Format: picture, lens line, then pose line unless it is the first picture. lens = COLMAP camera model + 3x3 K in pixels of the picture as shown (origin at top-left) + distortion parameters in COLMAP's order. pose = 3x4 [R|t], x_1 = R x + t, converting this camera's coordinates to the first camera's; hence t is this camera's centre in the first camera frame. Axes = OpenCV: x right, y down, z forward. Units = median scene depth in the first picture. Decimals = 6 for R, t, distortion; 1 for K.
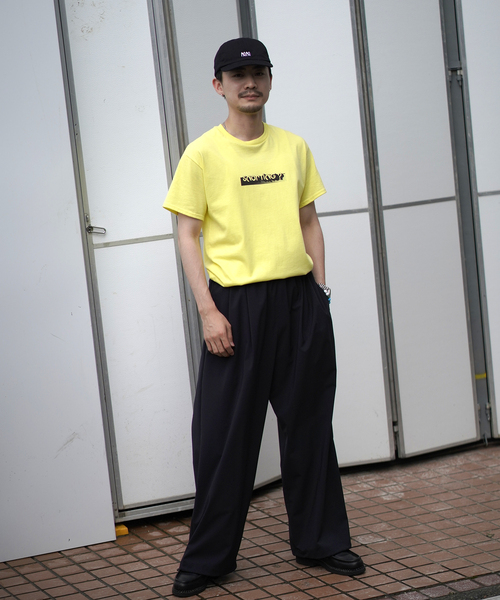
lens RADIAL K [[2516.4, 0, 250.2], [0, 2516.4, 295.4], [0, 0, 1]] dist [0.211047, 0.000000]
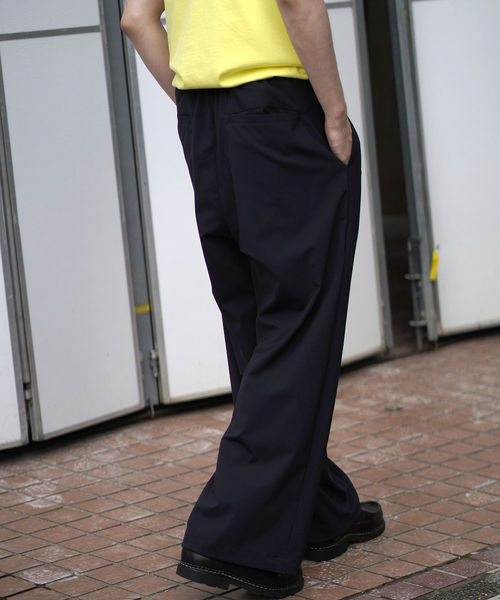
lens RADIAL K [[2516.4, 0, 250.6], [0, 2516.4, 302.6], [0, 0, 1]] dist [0.211047, 0.000000]
pose [[0.960285, -0.032978, 0.277067, -0.061954], [0.033426, 0.999436, 0.003105, 0.030208], [-0.277013, 0.006279, 0.960846, 0.385221]]
